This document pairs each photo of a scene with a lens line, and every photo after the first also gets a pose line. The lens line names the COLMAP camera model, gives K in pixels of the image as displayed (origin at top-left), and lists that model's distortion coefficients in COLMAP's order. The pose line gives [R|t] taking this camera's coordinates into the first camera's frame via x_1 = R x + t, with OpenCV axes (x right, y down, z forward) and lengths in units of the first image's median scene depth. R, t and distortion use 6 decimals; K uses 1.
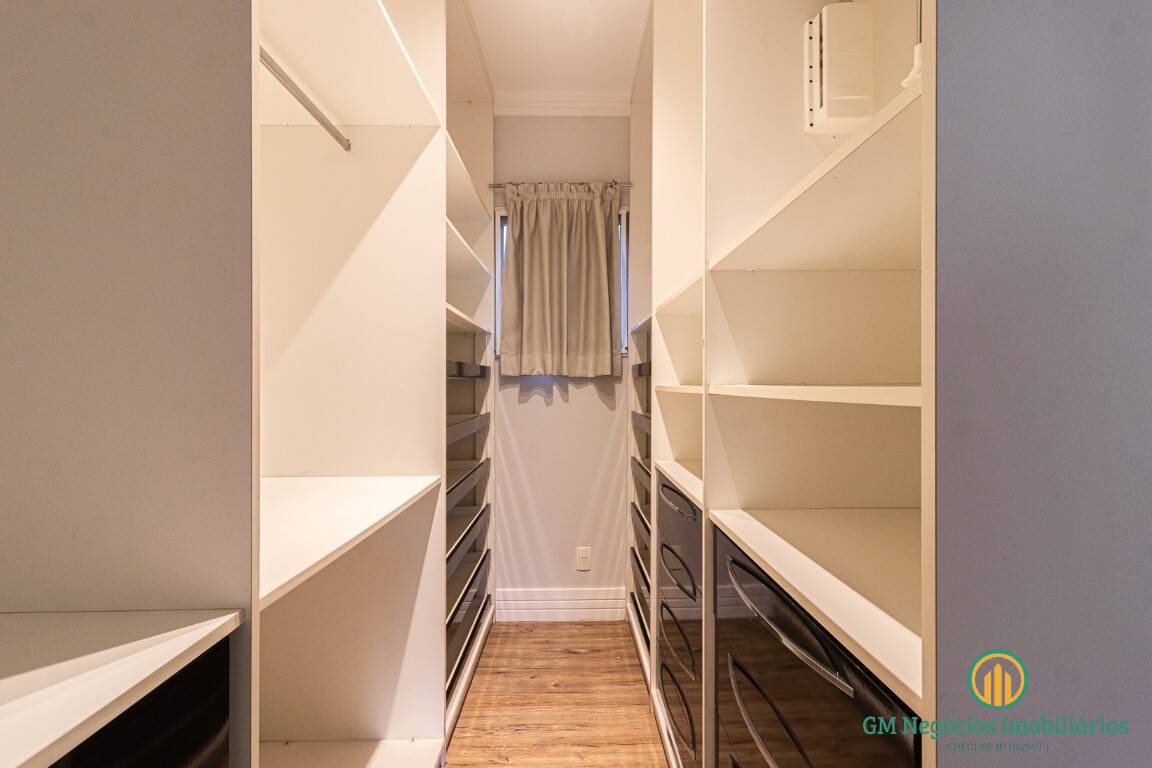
lens RADIAL K [[525.9, 0, 579.4], [0, 525.9, 385.5], [0, 0, 1]] dist [0.001636, 0.000092]
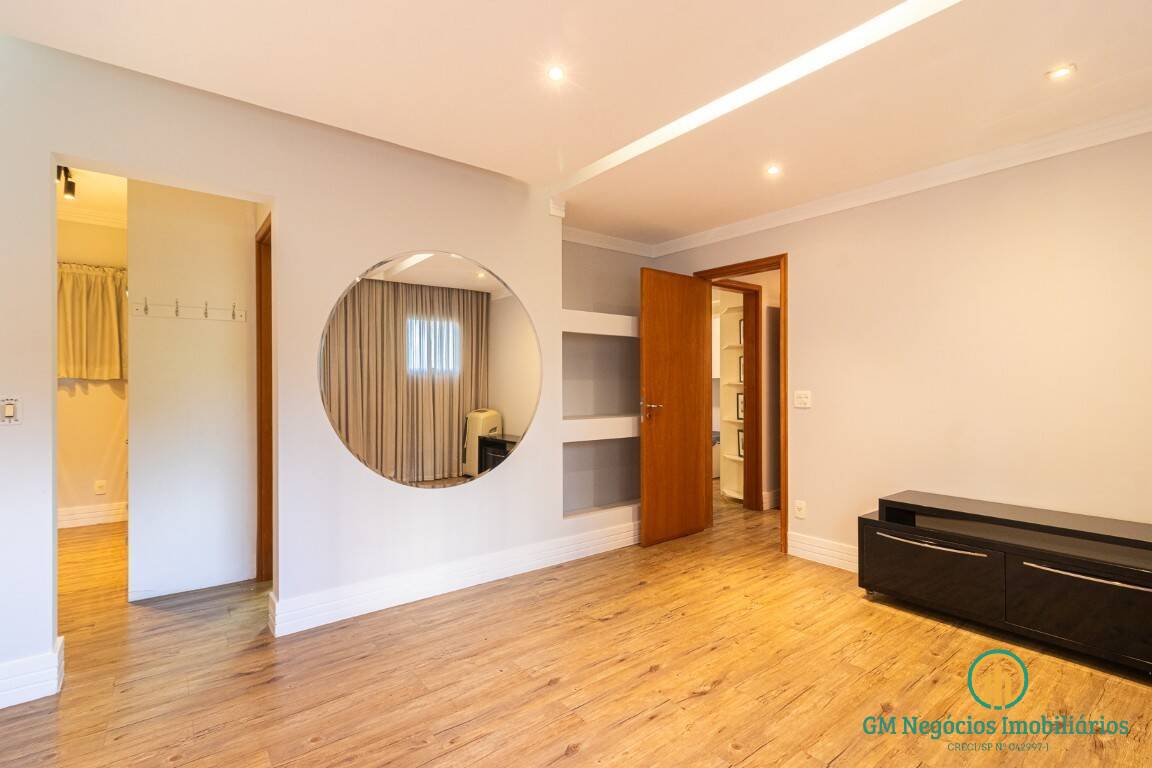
lens RADIAL K [[525.9, 0, 578.5], [0, 525.9, 388.9], [0, 0, 1]] dist [0.001636, 0.000092]
pose [[0.756040, -0.003729, 0.654515, 0.063260], [-0.002693, 0.999958, 0.008807, -0.005818], [-0.654520, -0.008421, 0.755998, -1.306458]]
